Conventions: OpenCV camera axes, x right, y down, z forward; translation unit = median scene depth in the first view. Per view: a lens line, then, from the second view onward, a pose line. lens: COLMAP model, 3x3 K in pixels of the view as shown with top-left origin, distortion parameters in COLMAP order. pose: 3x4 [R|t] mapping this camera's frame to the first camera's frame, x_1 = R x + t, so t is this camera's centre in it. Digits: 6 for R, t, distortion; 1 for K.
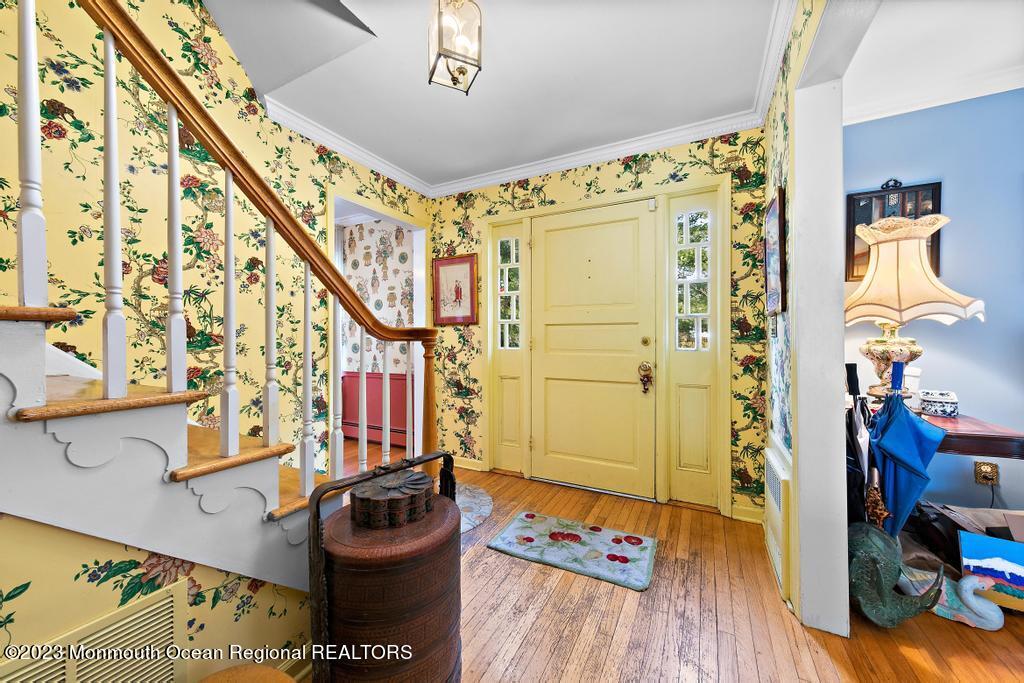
lens RADIAL K [[378.3, 0, 511.5], [0, 378.3, 340.5], [0, 0, 1]] dist [0.003642, 0.000091]
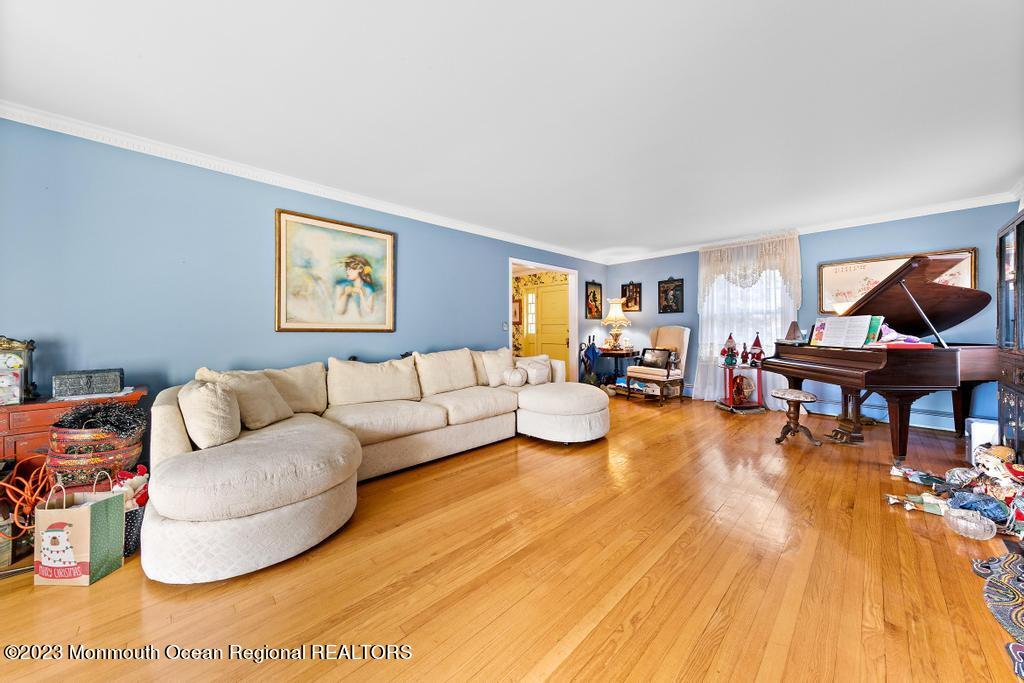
lens RADIAL K [[354.2, 0, 512.8], [0, 354.2, 332.1], [0, 0, 1]] dist [0.000342, 0.000005]
pose [[0.947194, 0.004501, -0.320631, 0.693221], [-0.002505, 0.999975, 0.006635, -0.003518], [0.320653, -0.005481, 0.947181, -1.507203]]
